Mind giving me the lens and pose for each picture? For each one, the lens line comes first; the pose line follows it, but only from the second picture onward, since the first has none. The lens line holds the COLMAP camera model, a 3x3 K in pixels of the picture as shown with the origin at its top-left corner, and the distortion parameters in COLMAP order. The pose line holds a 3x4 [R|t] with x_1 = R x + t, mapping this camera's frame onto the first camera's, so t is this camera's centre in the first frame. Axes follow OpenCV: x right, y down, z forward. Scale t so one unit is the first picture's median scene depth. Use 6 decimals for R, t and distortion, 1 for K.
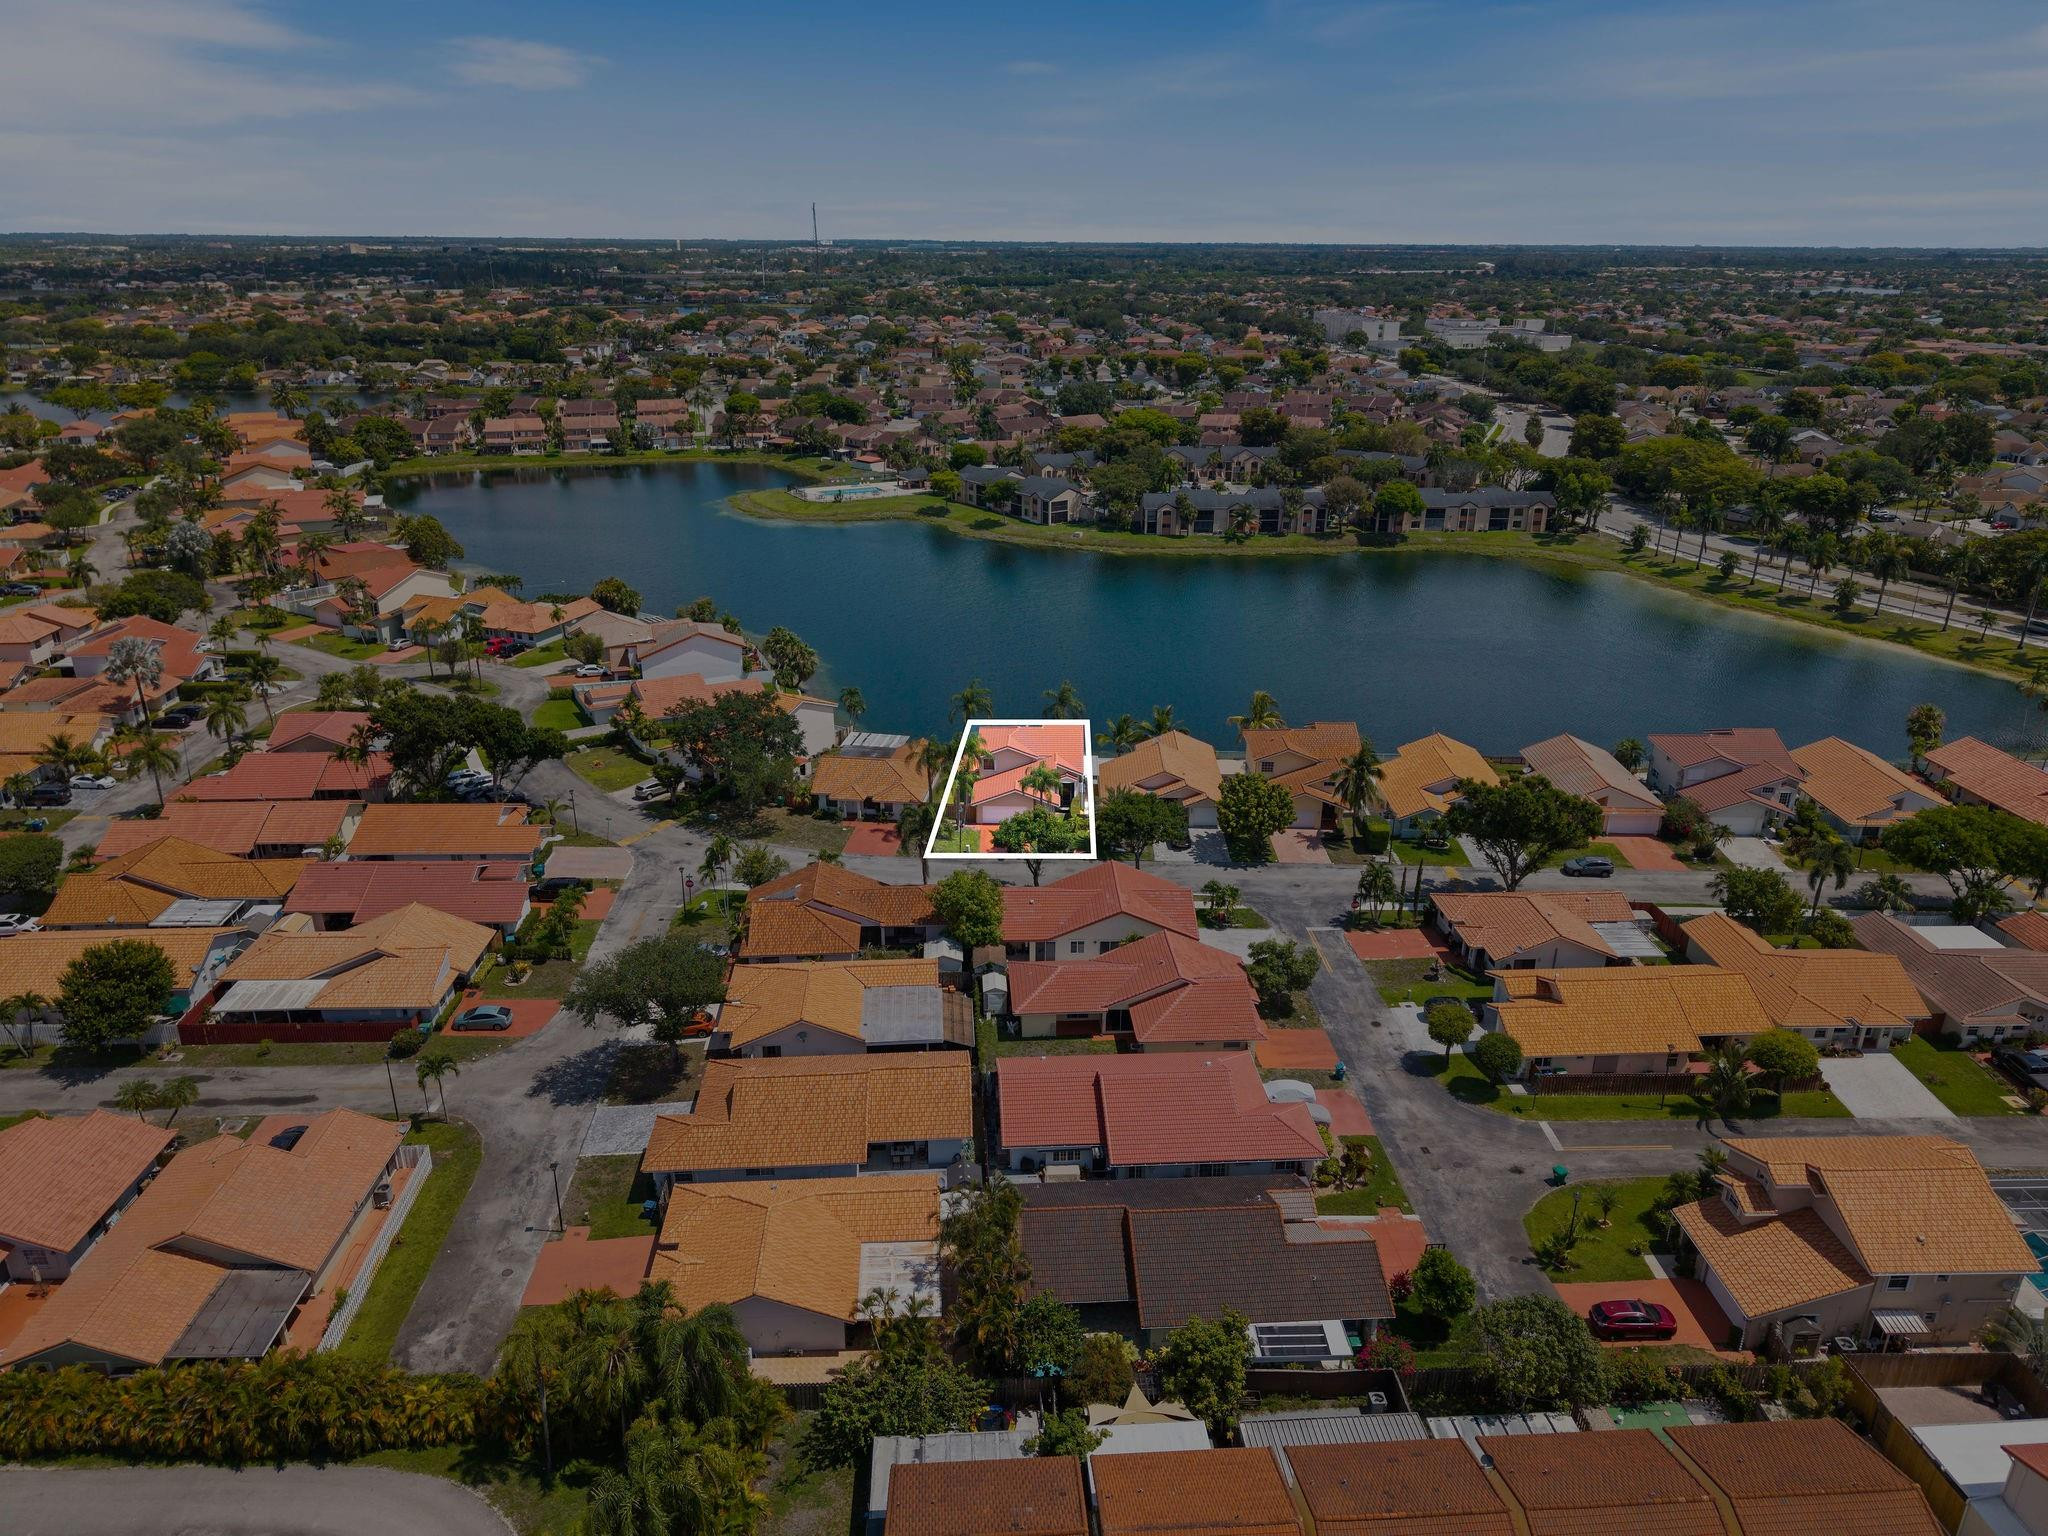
lens RADIAL K [[1400.1, 0, 1031.9], [0, 1400.1, 762.1], [0, 0, 1]] dist [-0.000322, -0.000028]
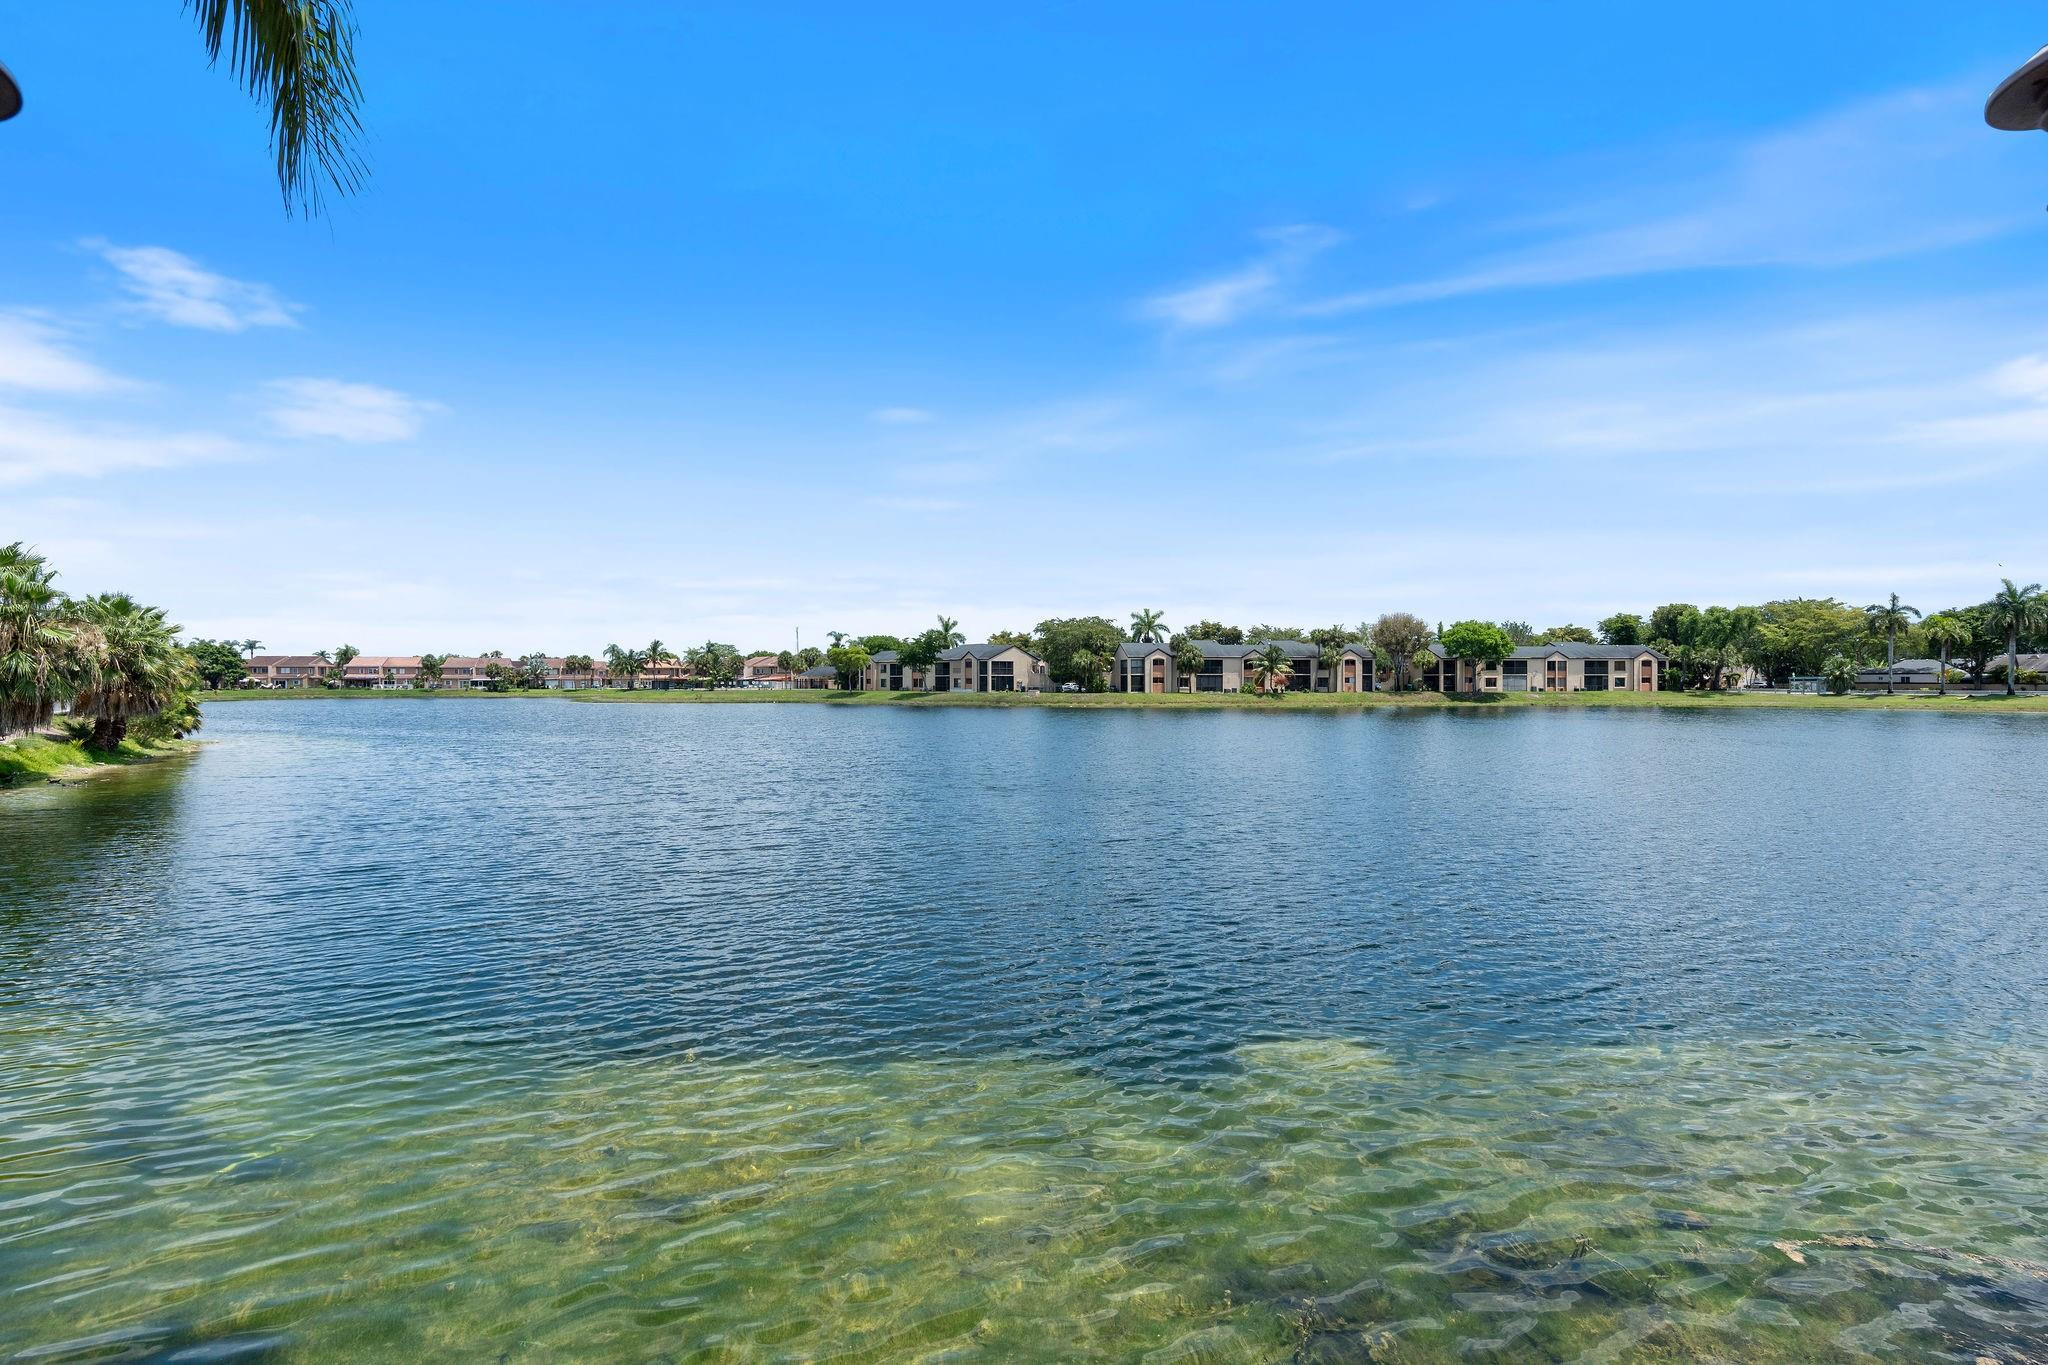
lens RADIAL K [[941.5, 0, 1006.8], [0, 941.5, 677.8], [0, 0, 1]] dist [-0.016354, 0.010532]
pose [[0.998086, -0.008454, 0.061261, -0.007955], [0.029623, 0.934920, -0.353620, -0.006298], [-0.054285, 0.354758, 0.933381, 0.554330]]
